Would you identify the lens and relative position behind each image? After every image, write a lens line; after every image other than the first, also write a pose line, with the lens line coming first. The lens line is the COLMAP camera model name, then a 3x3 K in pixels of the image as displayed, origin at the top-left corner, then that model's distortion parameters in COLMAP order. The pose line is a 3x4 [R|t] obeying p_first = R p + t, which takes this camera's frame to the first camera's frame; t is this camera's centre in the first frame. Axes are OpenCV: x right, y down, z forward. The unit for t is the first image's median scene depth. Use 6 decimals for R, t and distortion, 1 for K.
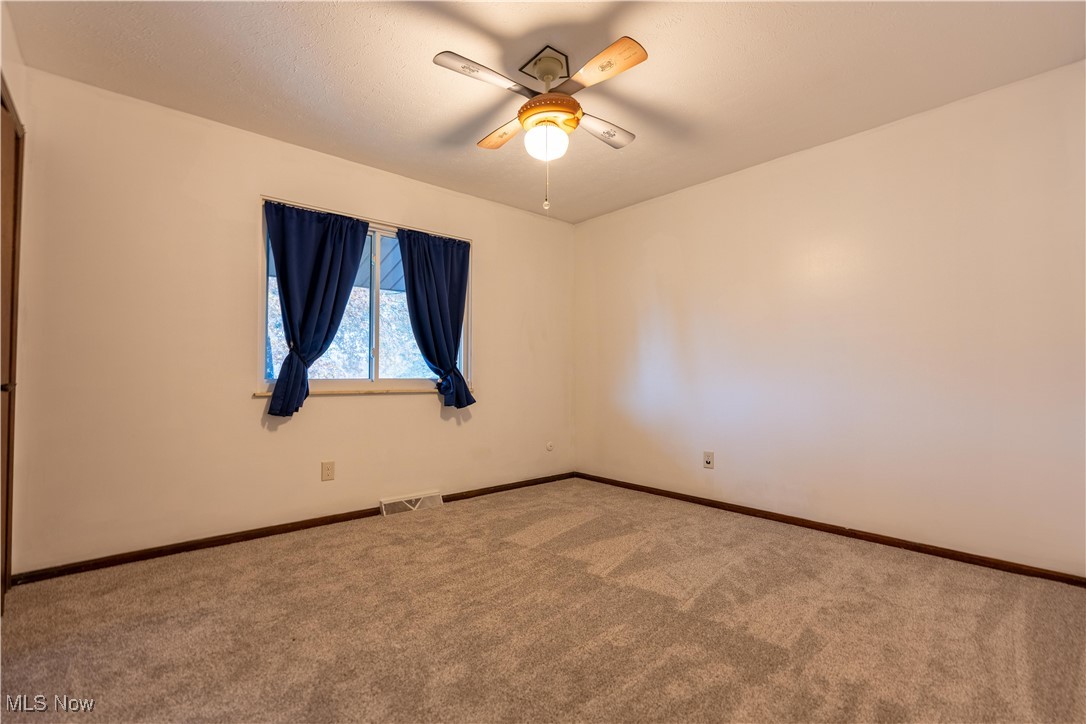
lens RADIAL K [[487.7, 0, 543.0], [0, 487.7, 362.0], [0, 0, 1]] dist [-0.001355, 0.000019]
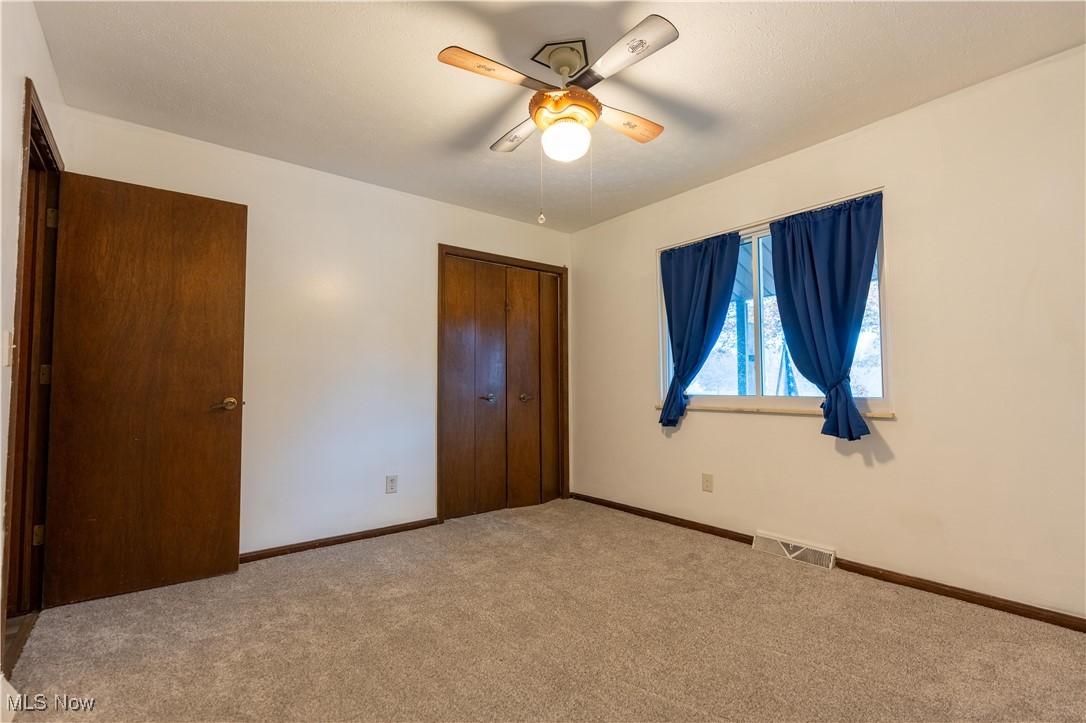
lens RADIAL K [[487.7, 0, 543.0], [0, 487.7, 361.5], [0, 0, 1]] dist [-0.001355, 0.000019]
pose [[-0.041820, -0.052884, -0.997725, 0.601858], [0.031007, 0.998049, -0.054200, 0.007249], [0.998644, -0.033203, -0.040099, 0.650289]]
